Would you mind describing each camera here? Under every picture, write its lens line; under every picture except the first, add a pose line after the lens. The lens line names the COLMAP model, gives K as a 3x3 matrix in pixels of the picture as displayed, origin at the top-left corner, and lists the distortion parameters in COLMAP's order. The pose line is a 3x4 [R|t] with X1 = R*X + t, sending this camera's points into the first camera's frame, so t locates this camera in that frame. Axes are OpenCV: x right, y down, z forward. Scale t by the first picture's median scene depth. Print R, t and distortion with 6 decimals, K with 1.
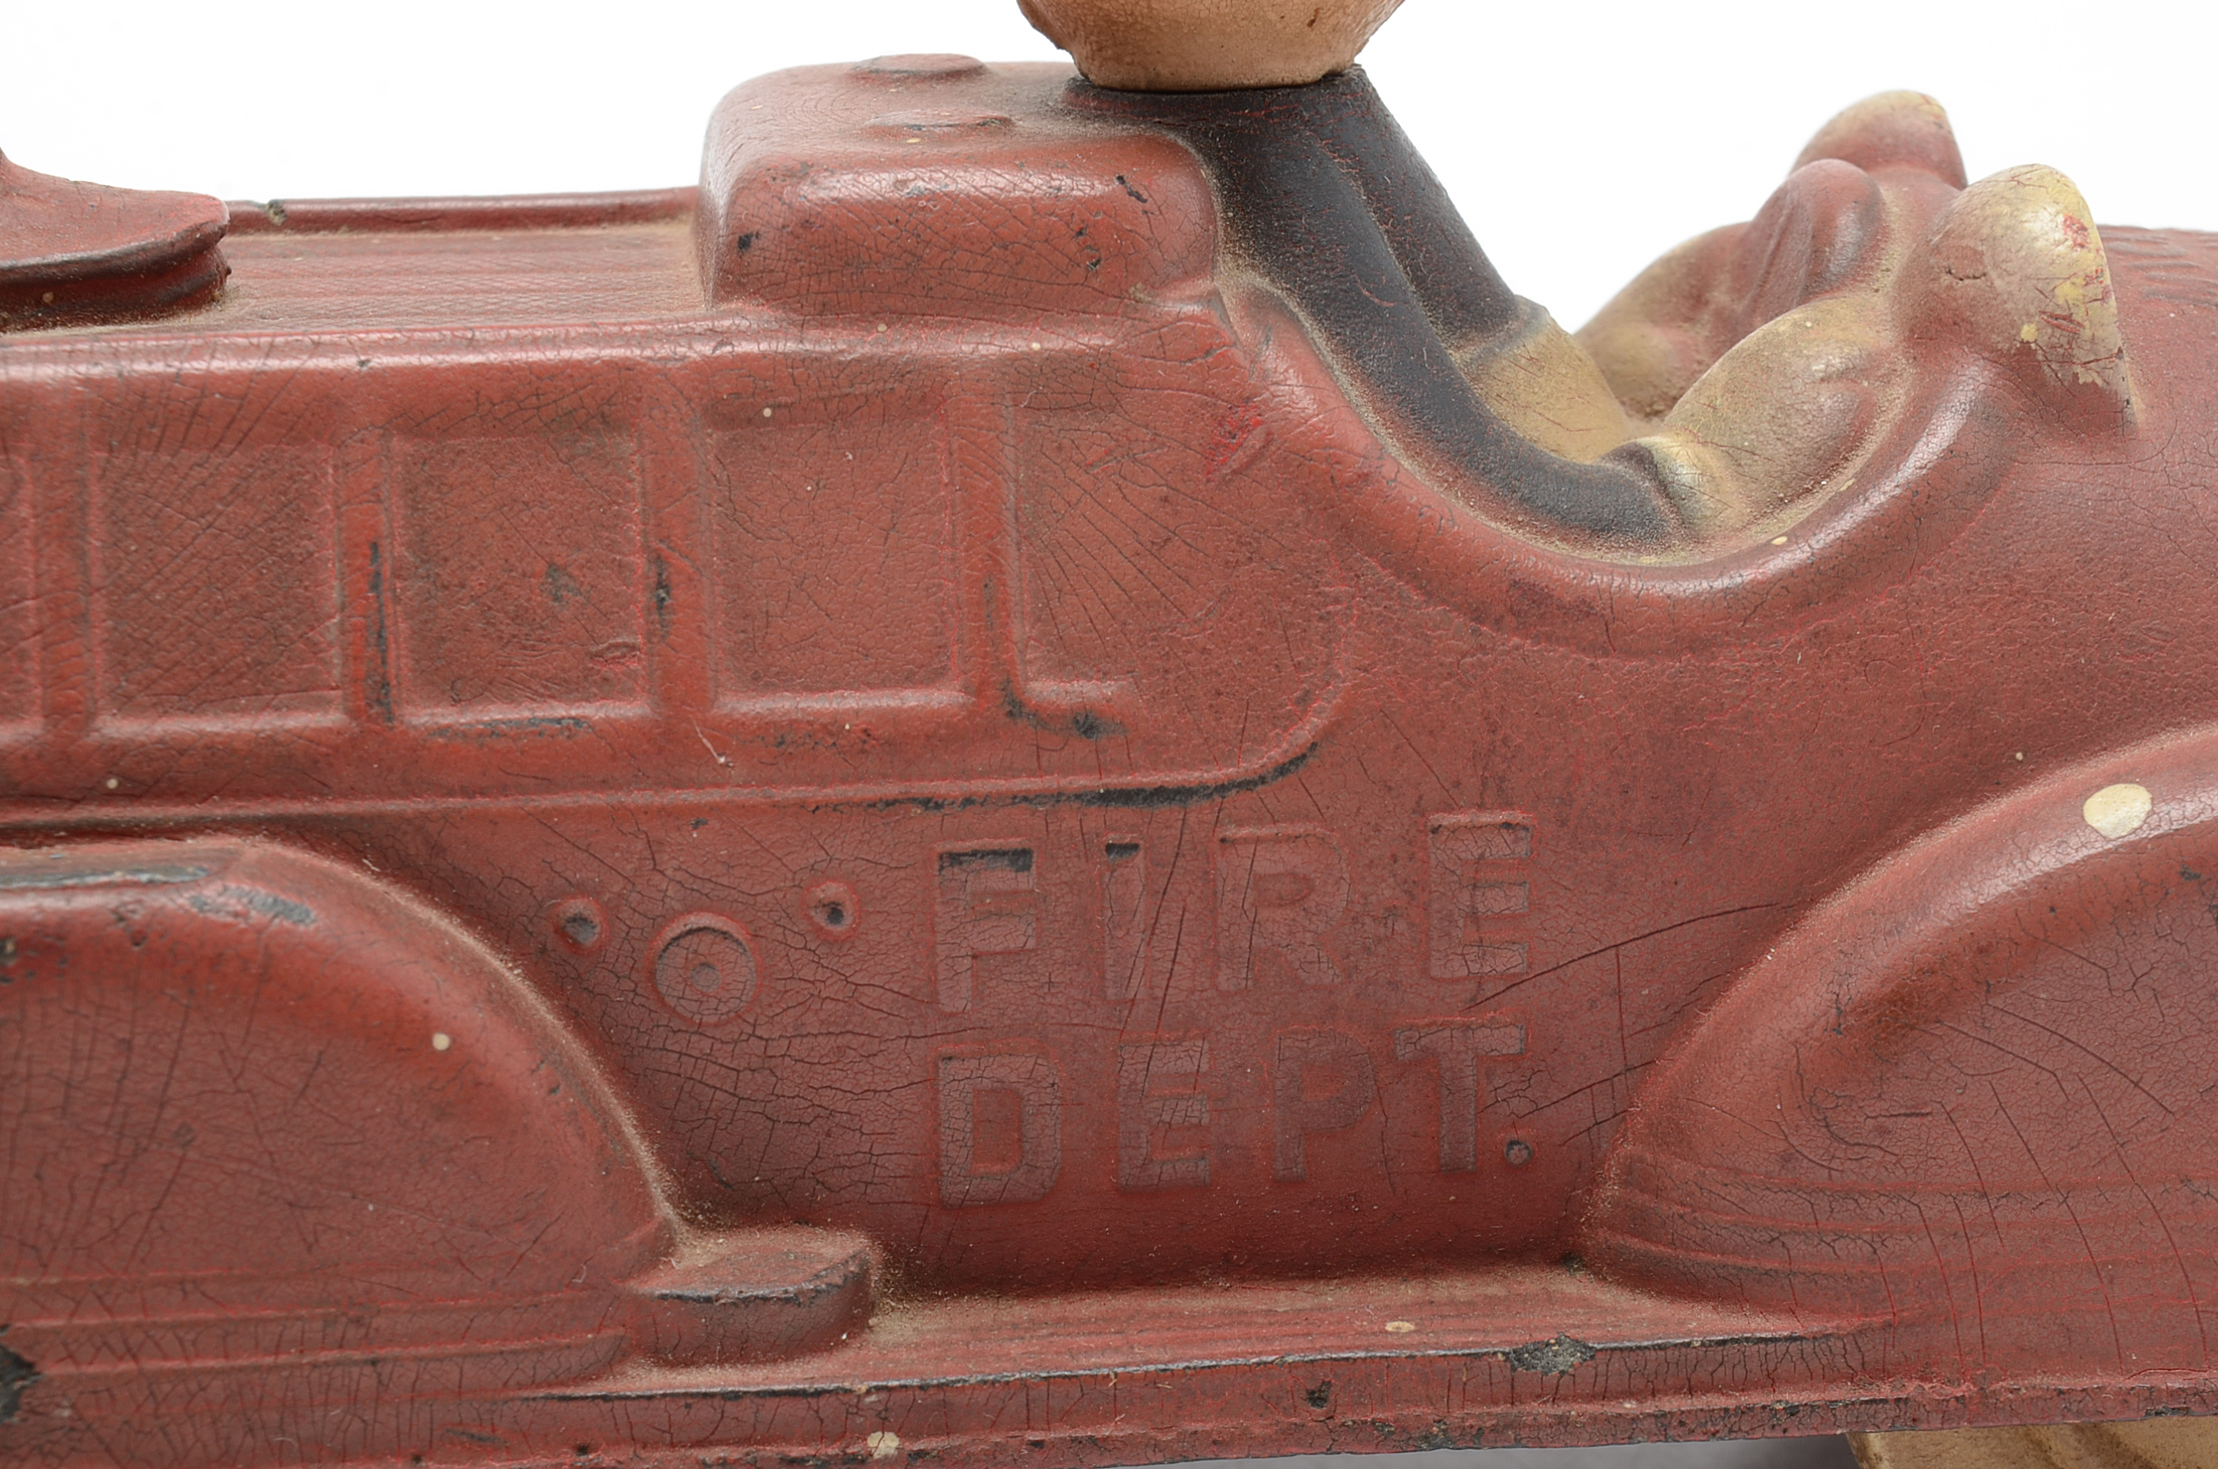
lens RADIAL K [[5855.2, 0, 1109.1], [0, 5855.2, 736.0], [0, 0, 1]] dist [-0.071712, -0.421579]
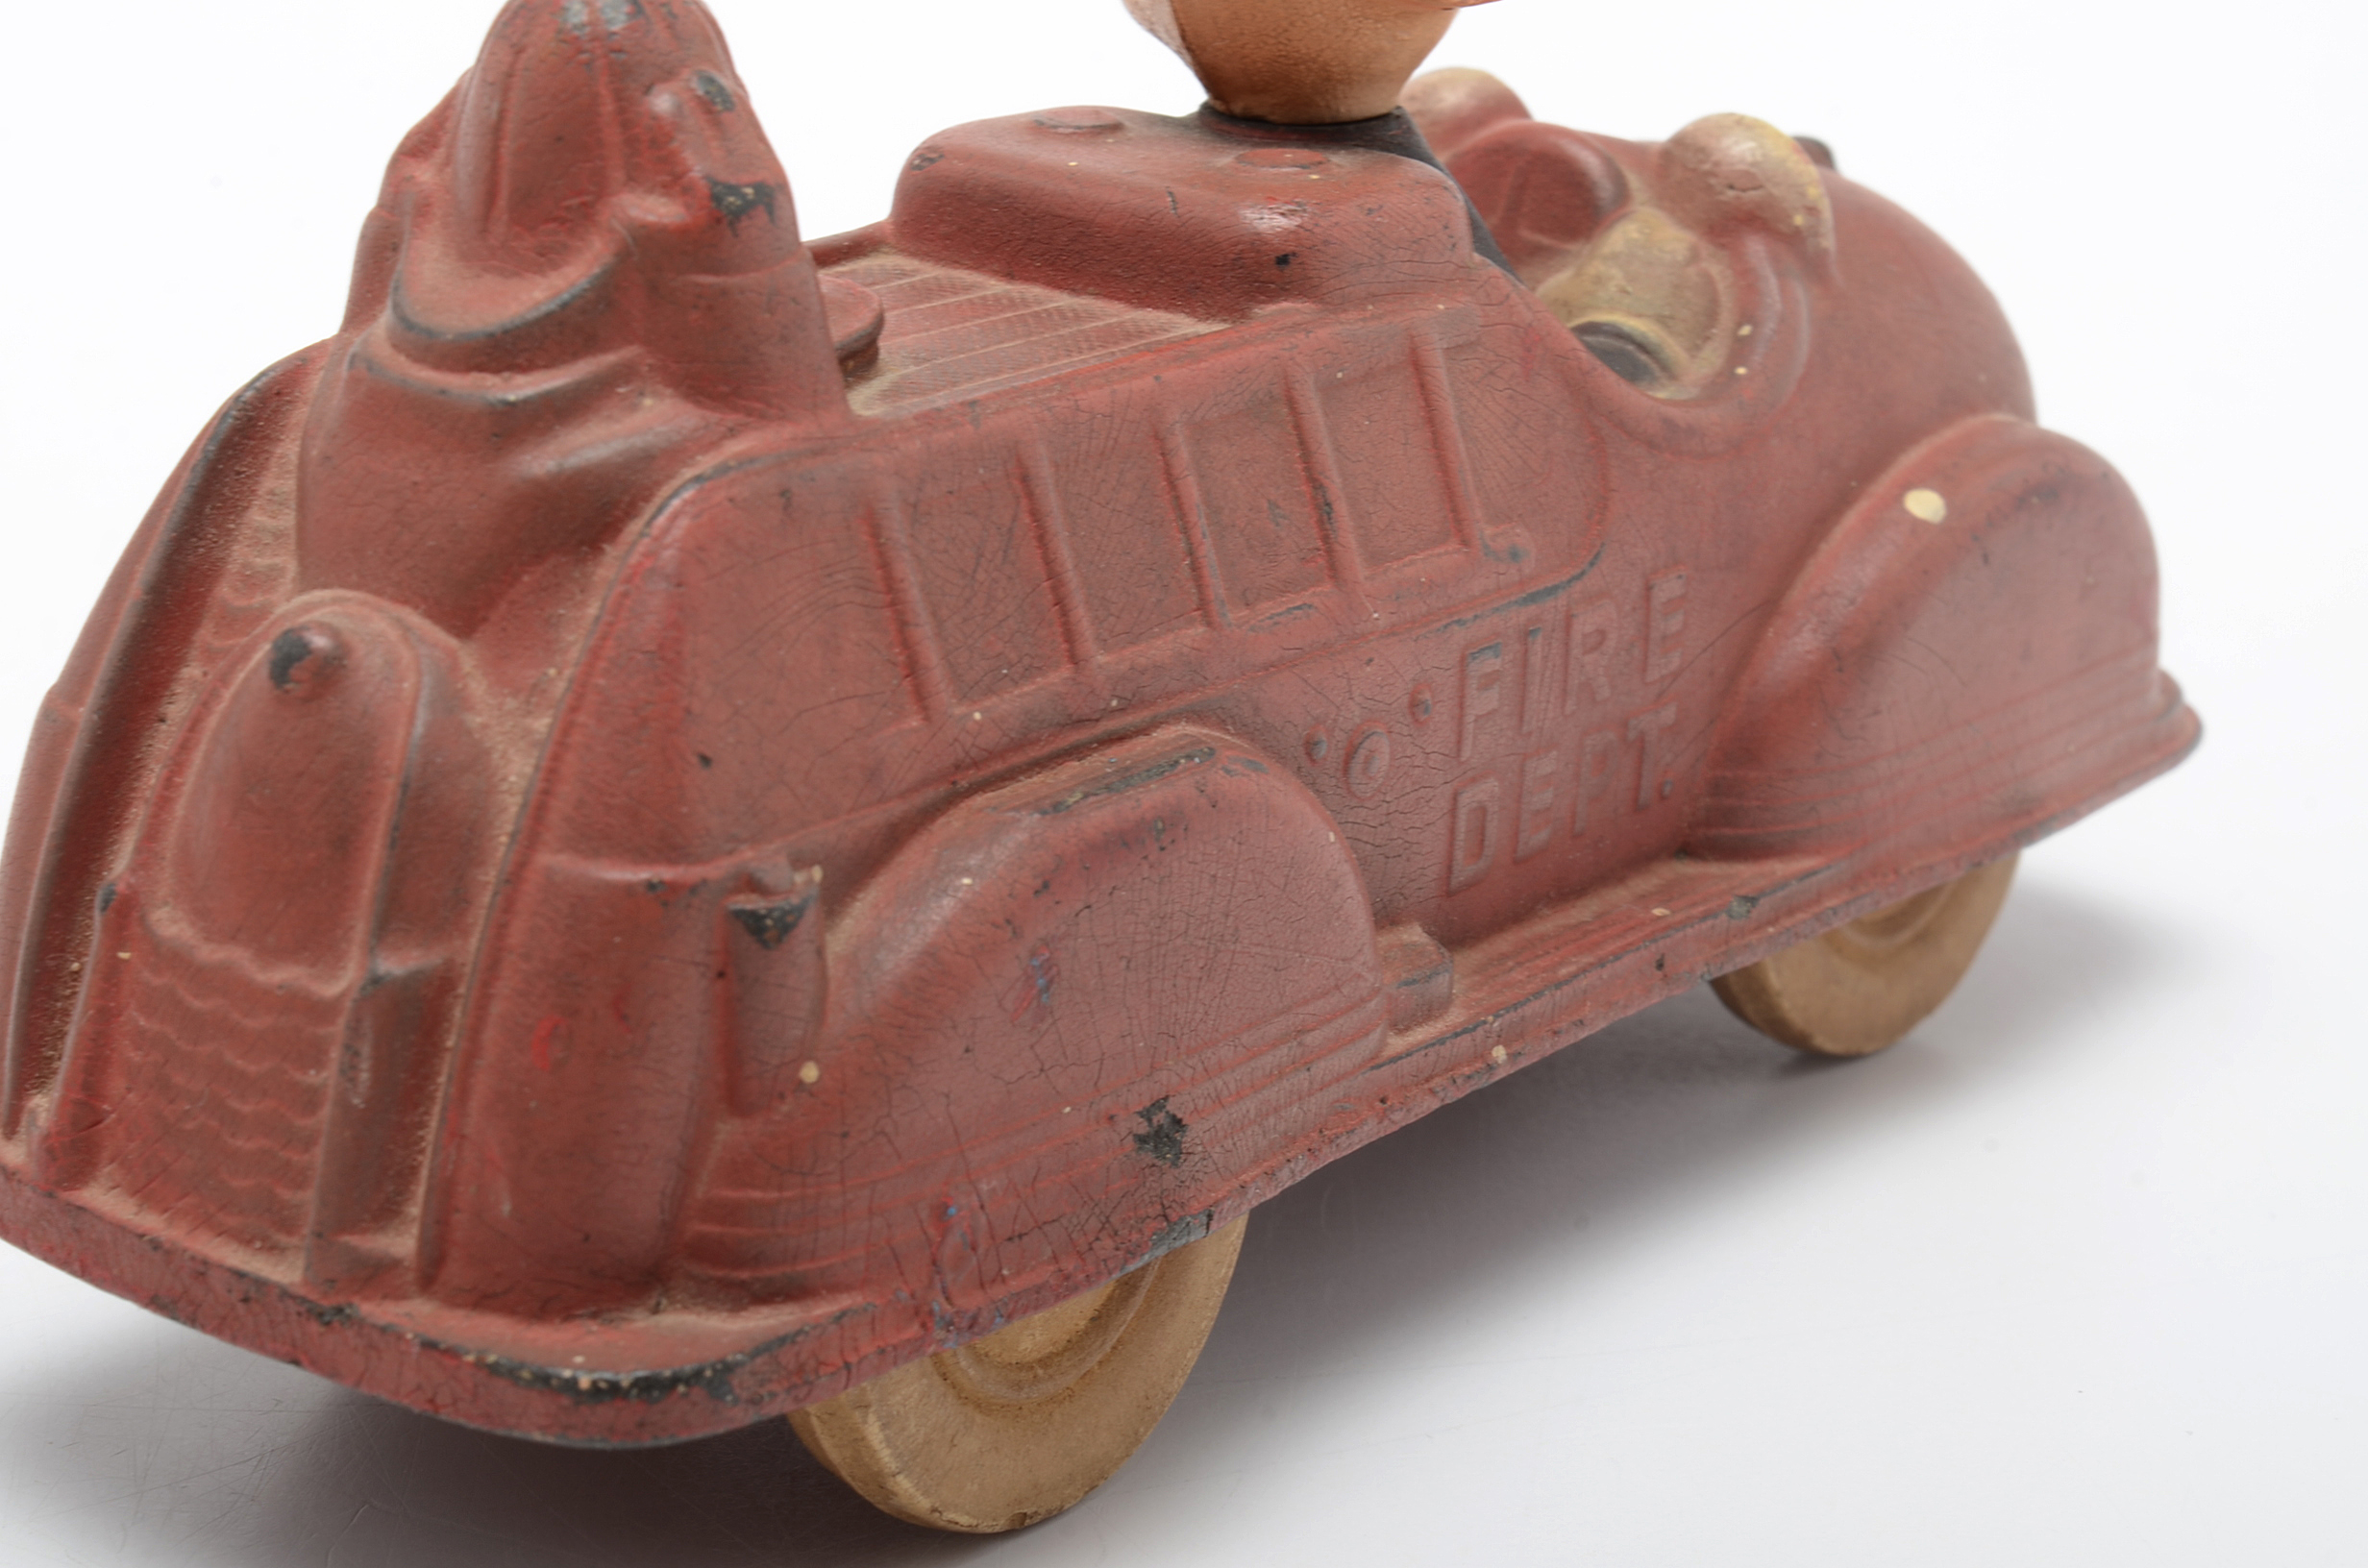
lens RADIAL K [[6250.4, 0, 1184.1], [0, 6250.4, 785.6], [0, 0, 1]] dist [-0.071712, -0.421579]
pose [[0.646833, -0.182160, 0.740557, -1.237093], [0.140175, 0.982909, 0.119339, -0.144288], [-0.749638, 0.026615, 0.661312, 0.008904]]
